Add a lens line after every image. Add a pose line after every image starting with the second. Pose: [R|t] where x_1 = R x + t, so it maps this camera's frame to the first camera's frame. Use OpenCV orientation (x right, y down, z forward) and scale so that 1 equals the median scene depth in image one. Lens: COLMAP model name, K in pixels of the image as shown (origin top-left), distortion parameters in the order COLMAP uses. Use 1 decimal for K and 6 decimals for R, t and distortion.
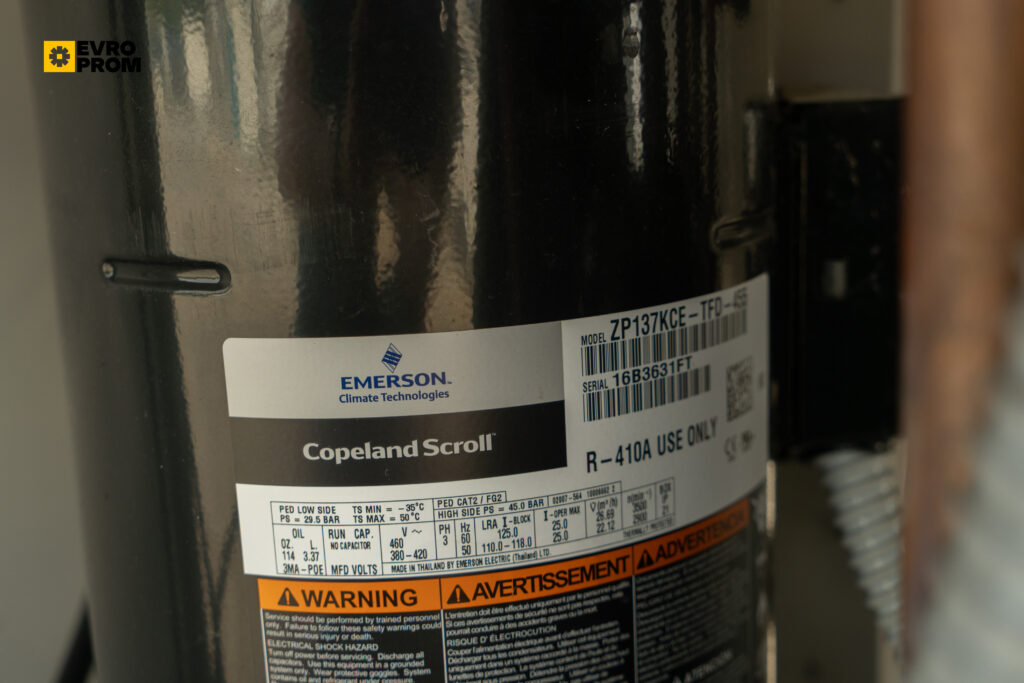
lens RADIAL K [[1289.4, 0, 511.3], [0, 1289.4, 341.1], [0, 0, 1]] dist [0.023370, 0.000000]
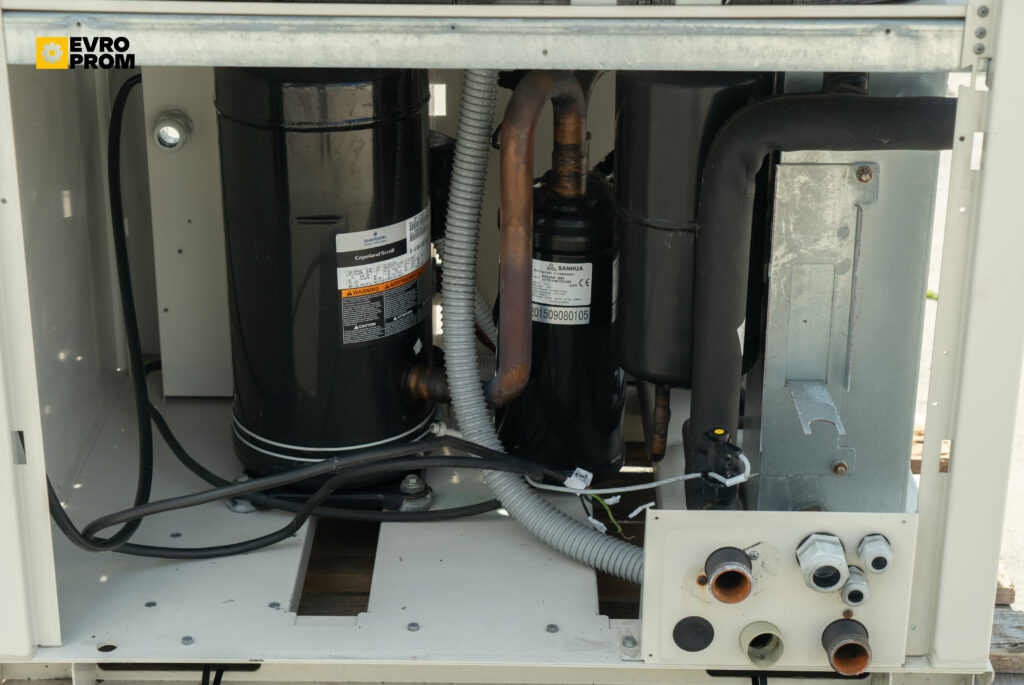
lens RADIAL K [[1905.6, 0, 512.4], [0, 1905.6, 342.2], [0, 0, 1]] dist [0.161226, 0.000000]
pose [[0.844345, -0.161708, 0.510815, -2.950665], [0.074574, 0.979557, 0.186832, -0.771498], [-0.530585, -0.119657, 0.839143, -4.541507]]
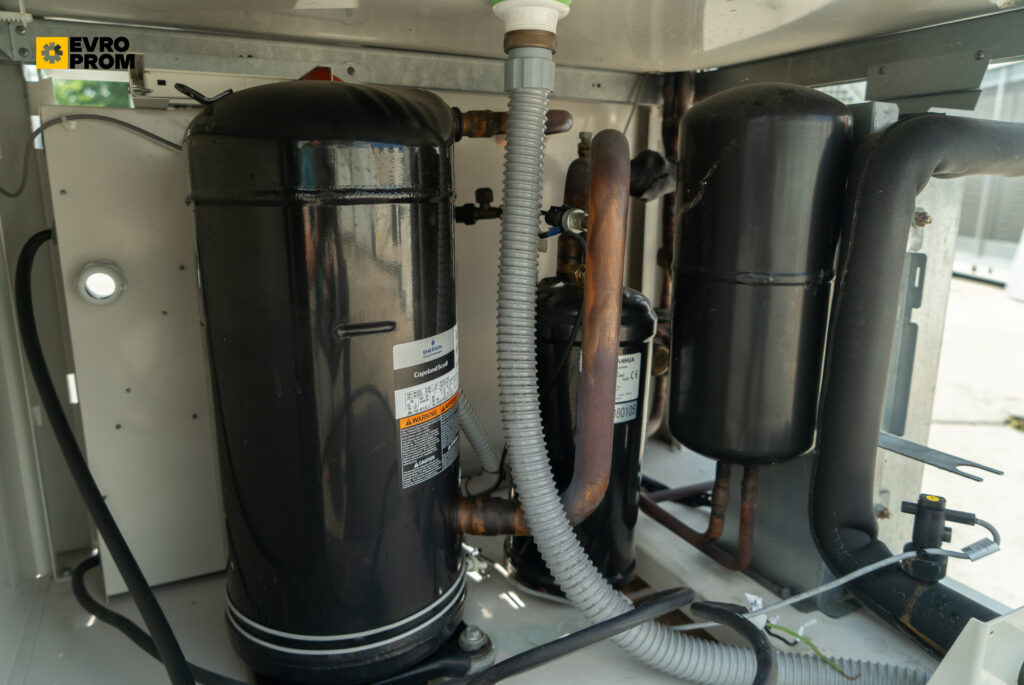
lens RADIAL K [[692.0, 0, 510.4], [0, 692.0, 345.8], [0, 0, 1]] dist [-0.000634, 0.001727]
pose [[0.509365, -0.148804, 0.847587, -1.521930], [0.162749, 0.983819, 0.074916, -0.082287], [-0.845021, 0.099785, 0.525341, -0.156605]]
